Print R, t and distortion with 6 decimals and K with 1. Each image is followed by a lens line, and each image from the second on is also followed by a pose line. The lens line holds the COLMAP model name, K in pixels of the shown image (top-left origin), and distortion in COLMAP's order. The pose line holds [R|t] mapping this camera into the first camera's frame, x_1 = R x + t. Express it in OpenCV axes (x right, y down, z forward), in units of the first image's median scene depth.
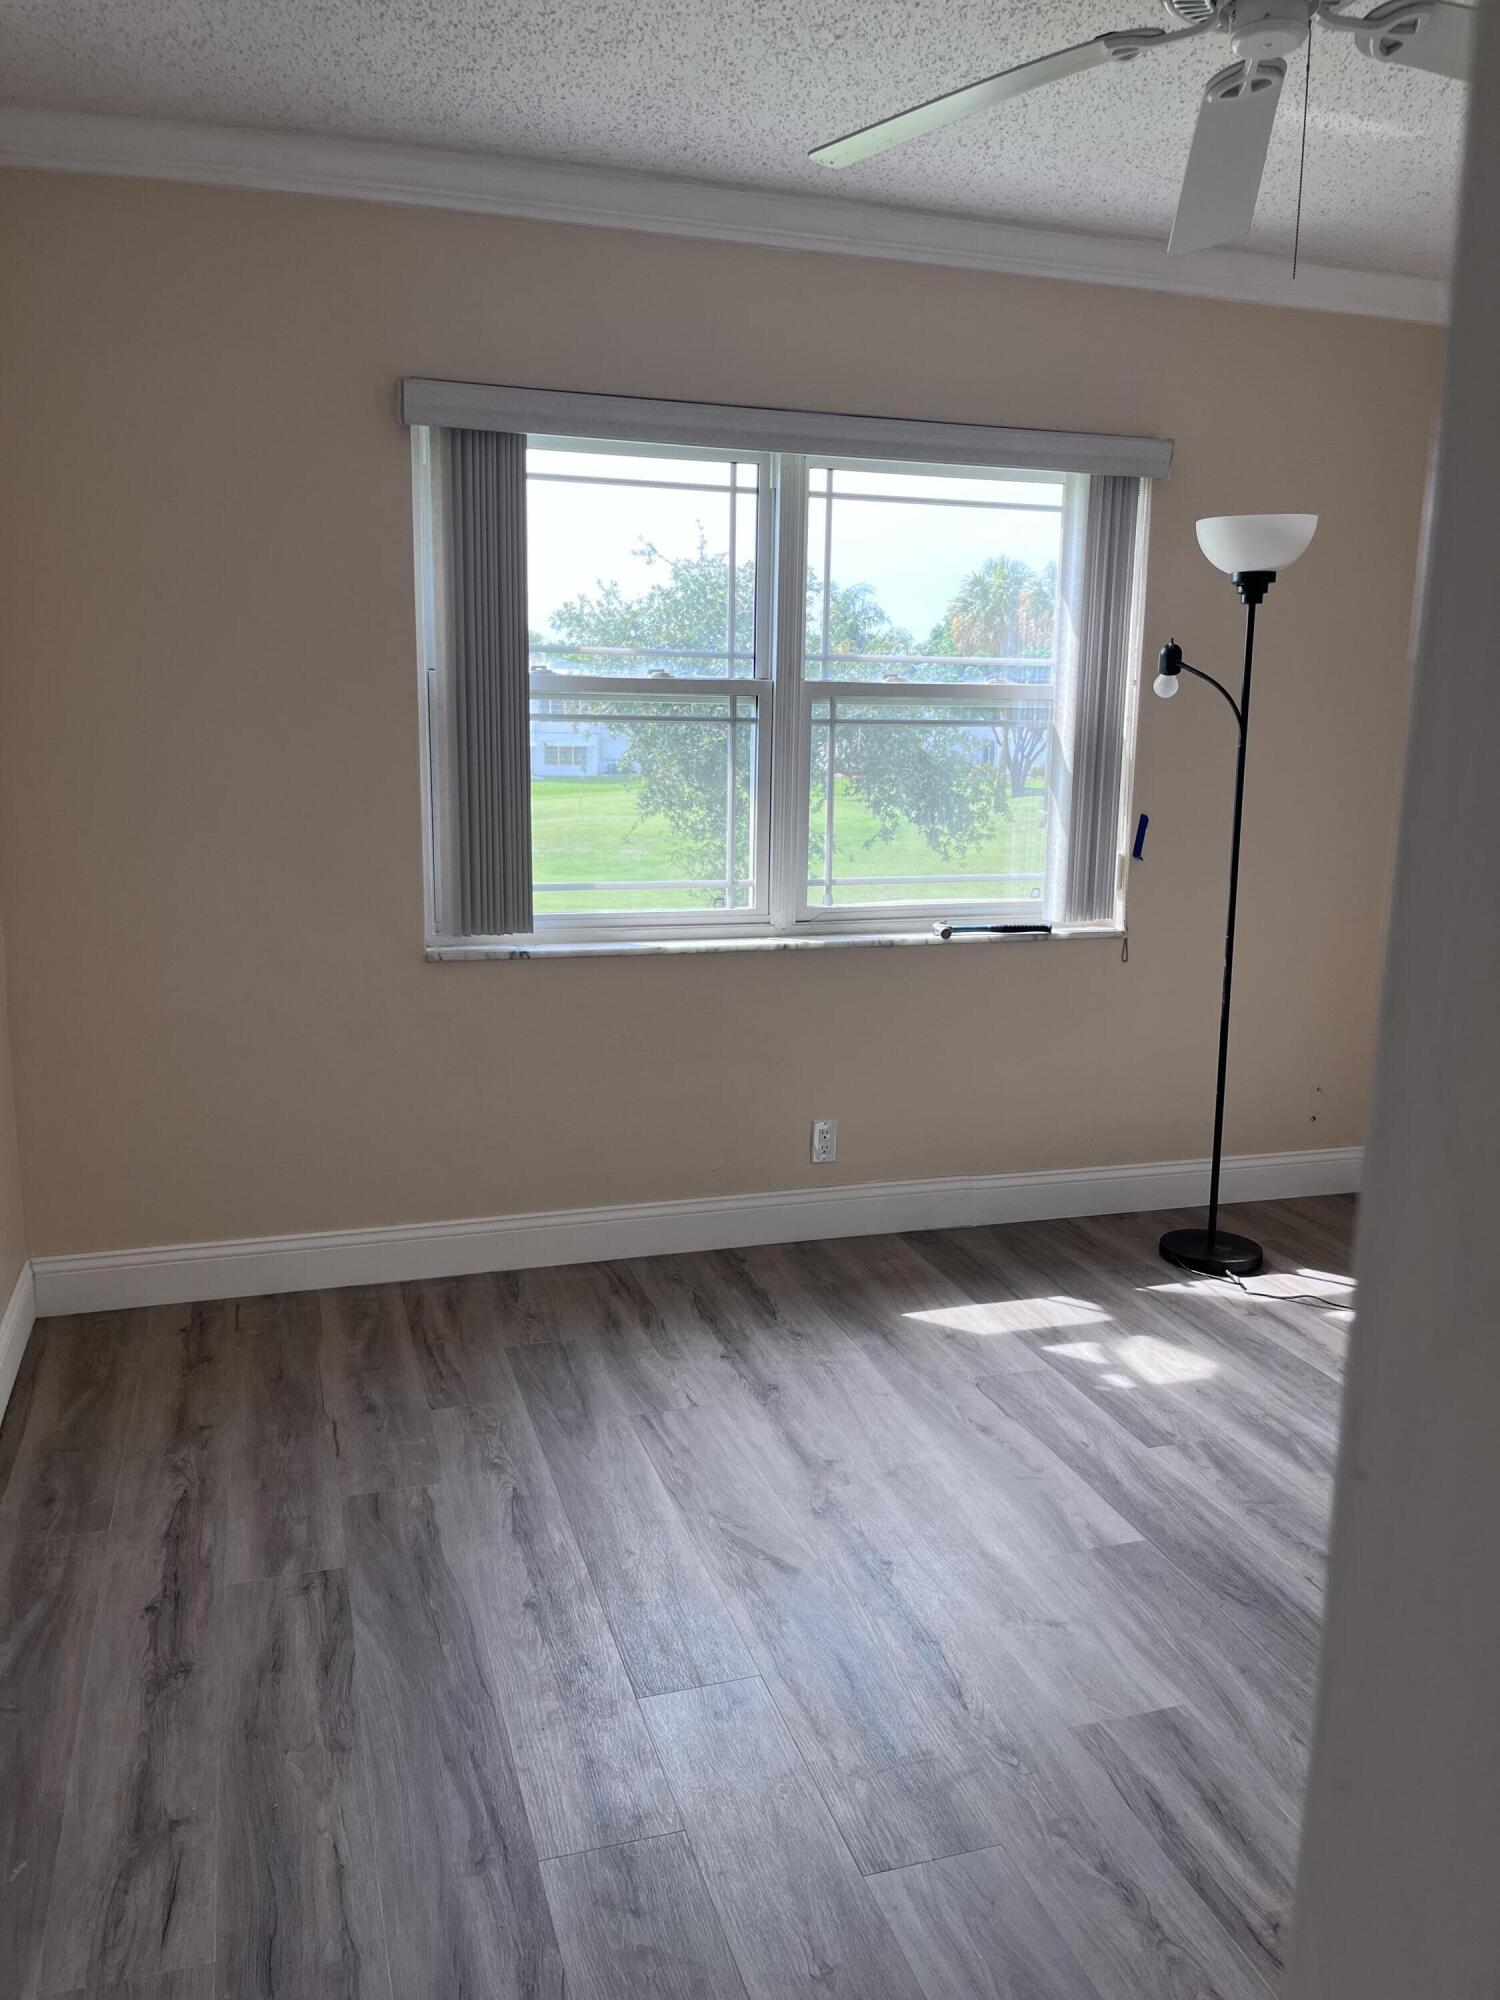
lens RADIAL K [[1505.6, 0, 749.6], [0, 1505.6, 998.7], [0, 0, 1]] dist [0.064739, -0.098032]
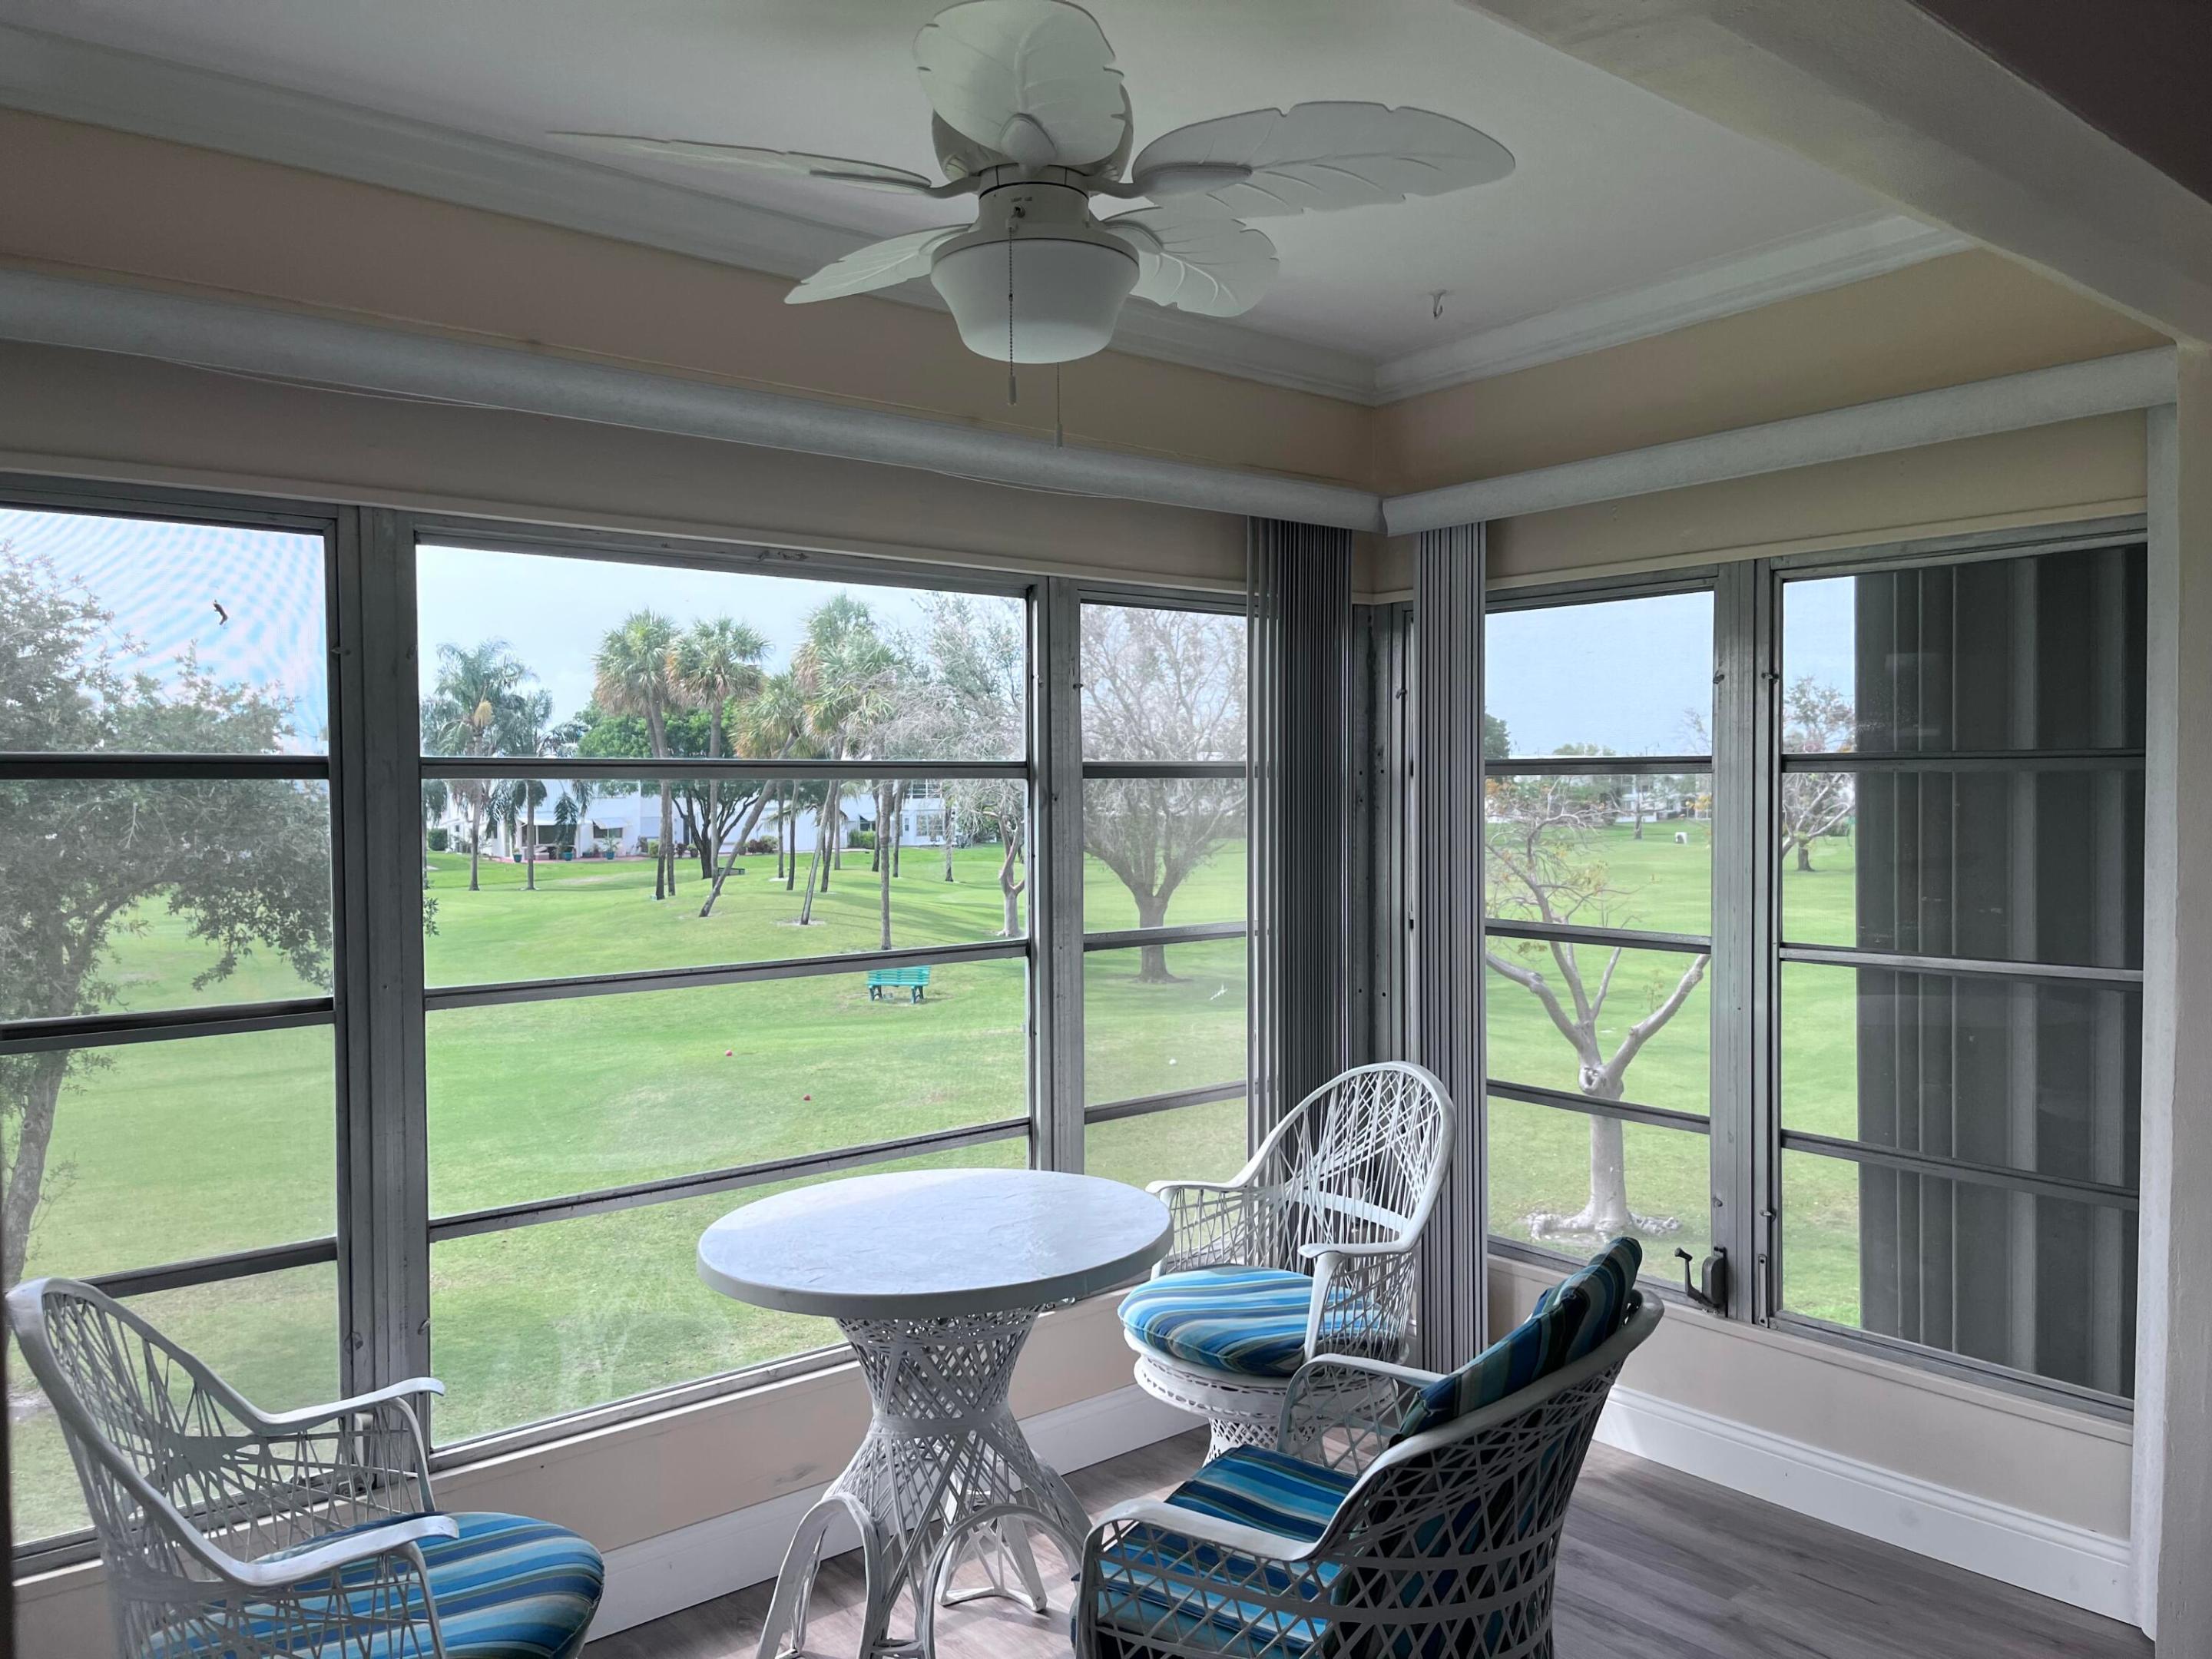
lens RADIAL K [[1665.2, 0, 1110.0], [0, 1665.2, 831.9], [0, 0, 1]] dist [0.064739, -0.098032]
pose [[0.929546, -0.031185, 0.367384, 0.871602], [0.088396, 0.986206, -0.139944, -0.131375], [-0.357953, 0.162560, 0.919480, 0.634684]]
